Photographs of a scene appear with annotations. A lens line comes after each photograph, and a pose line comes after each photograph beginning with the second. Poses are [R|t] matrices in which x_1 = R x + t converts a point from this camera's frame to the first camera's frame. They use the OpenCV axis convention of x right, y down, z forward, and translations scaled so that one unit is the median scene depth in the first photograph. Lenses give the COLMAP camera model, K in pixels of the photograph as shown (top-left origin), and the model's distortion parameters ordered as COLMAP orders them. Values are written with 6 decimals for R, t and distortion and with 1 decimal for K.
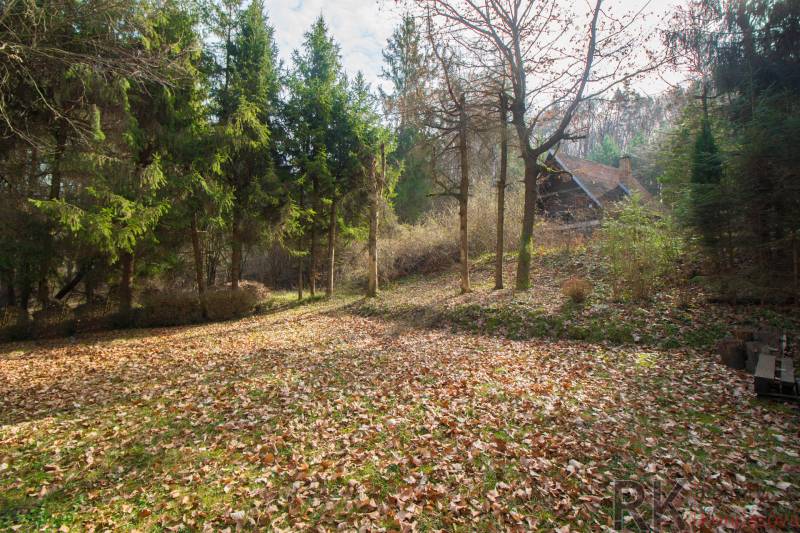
lens RADIAL K [[396.4, 0, 400.0], [0, 396.4, 266.5], [0, 0, 1]] dist [0.000215, 0.000070]
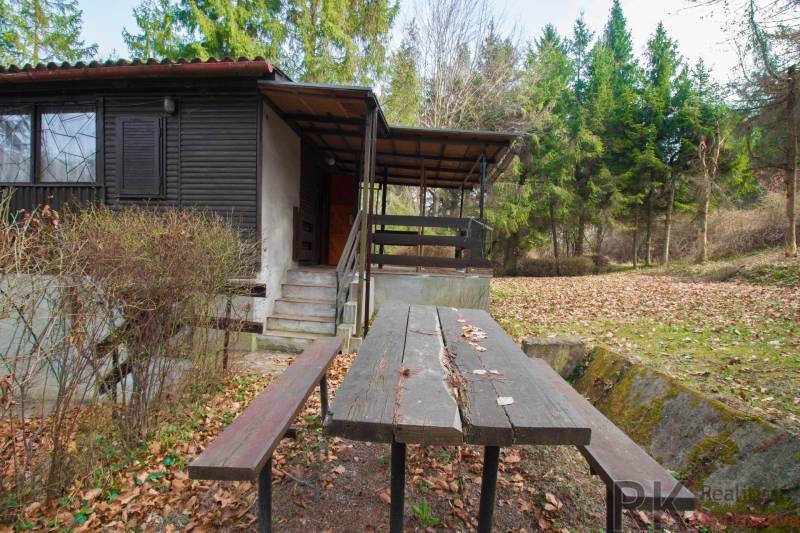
lens RADIAL K [[396.4, 0, 400.0], [0, 396.4, 266.5], [0, 0, 1]] dist [0.000215, 0.000070]
pose [[0.623870, 0.018033, -0.781320, 0.349621], [0.009719, 0.999477, 0.030828, 0.048561], [0.781467, -0.026826, 0.623369, -0.470214]]
